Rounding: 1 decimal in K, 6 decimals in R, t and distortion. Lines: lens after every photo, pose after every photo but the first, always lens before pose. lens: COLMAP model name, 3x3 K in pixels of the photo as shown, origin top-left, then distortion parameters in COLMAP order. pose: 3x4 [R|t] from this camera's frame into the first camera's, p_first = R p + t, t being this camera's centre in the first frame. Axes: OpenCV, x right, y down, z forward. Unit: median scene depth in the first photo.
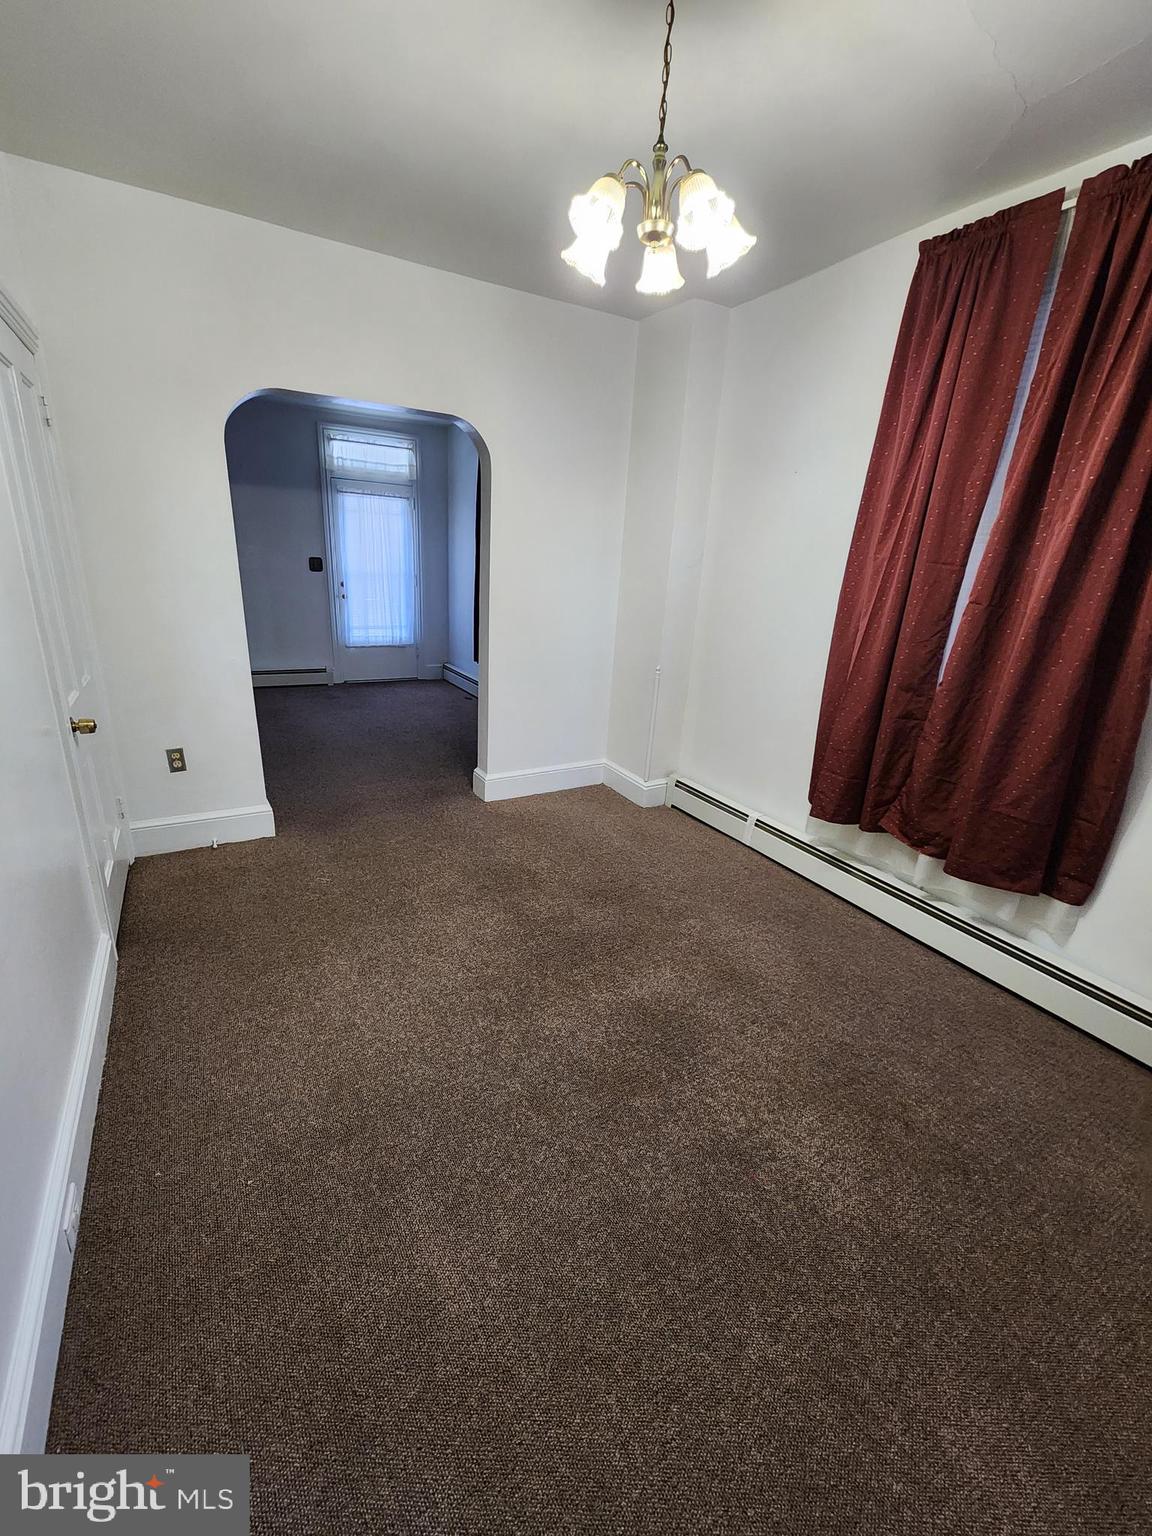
lens RADIAL K [[634.7, 0, 569.1], [0, 634.7, 766.1], [0, 0, 1]] dist [0.004800, 0.000020]
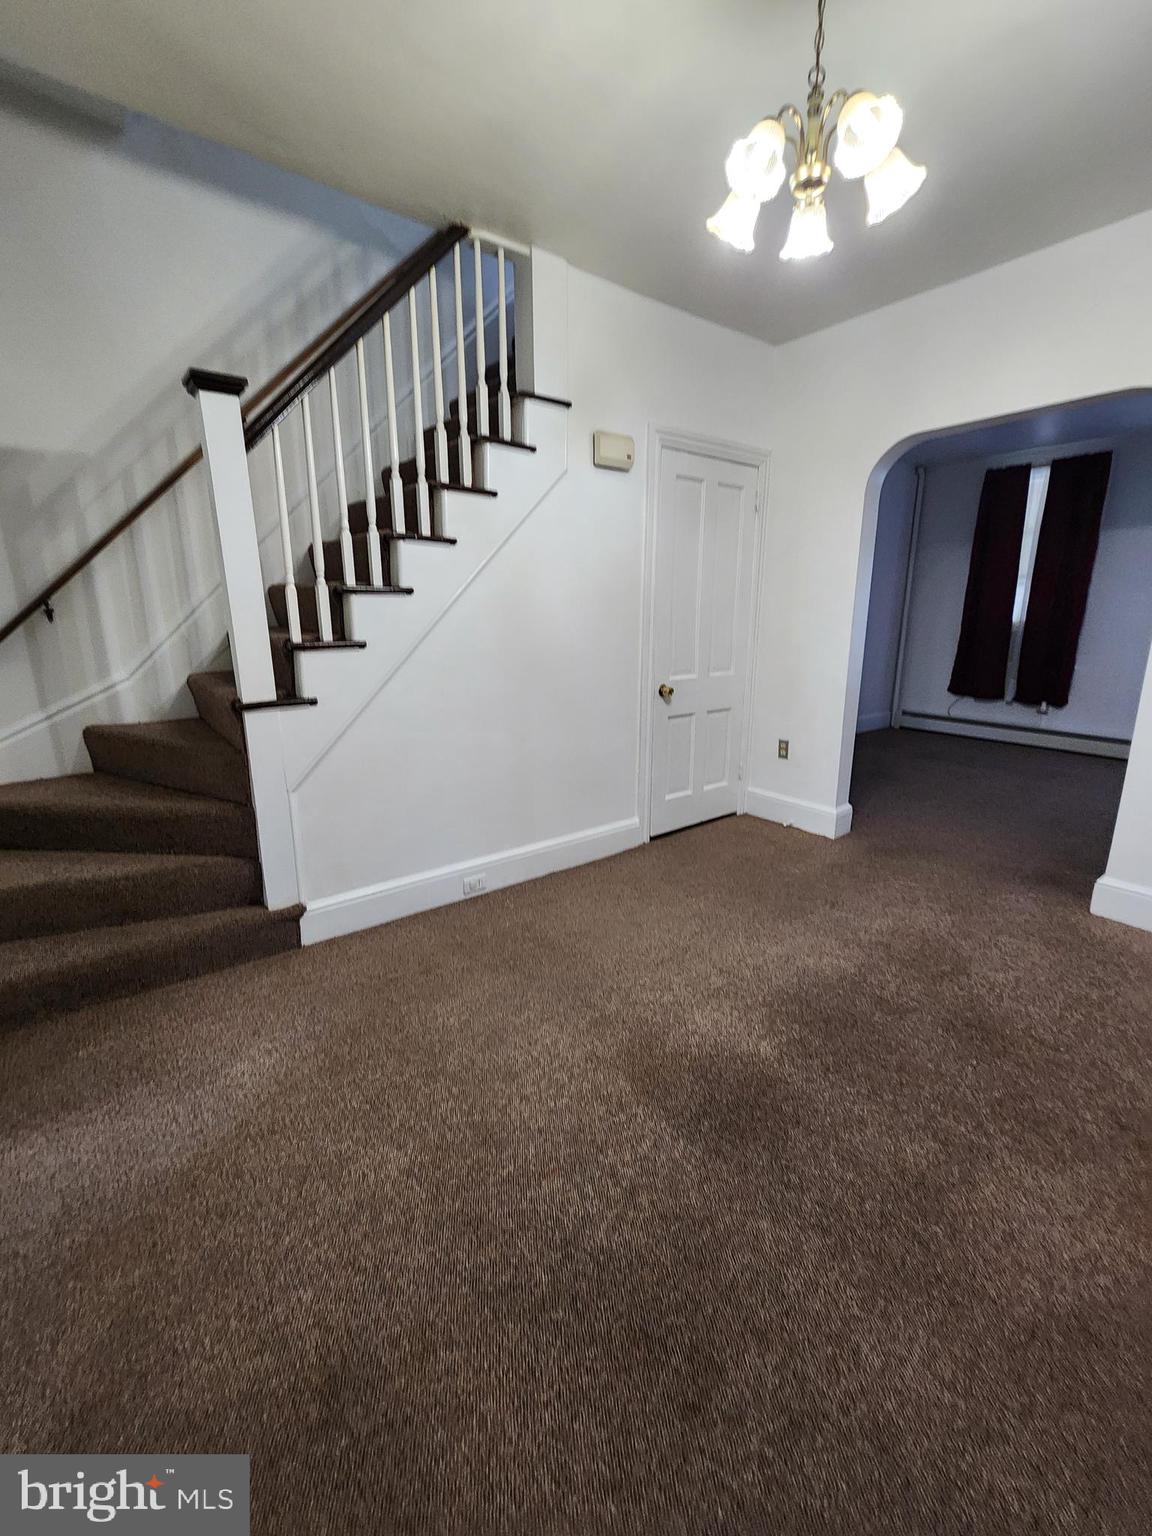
lens RADIAL K [[634.7, 0, 569.6], [0, 634.7, 768.7], [0, 0, 1]] dist [0.004800, 0.000020]
pose [[0.139655, 0.190969, -0.971611, 0.571705], [-0.307049, 0.941212, 0.140861, -0.020256], [0.941391, 0.278660, 0.190081, 0.365399]]
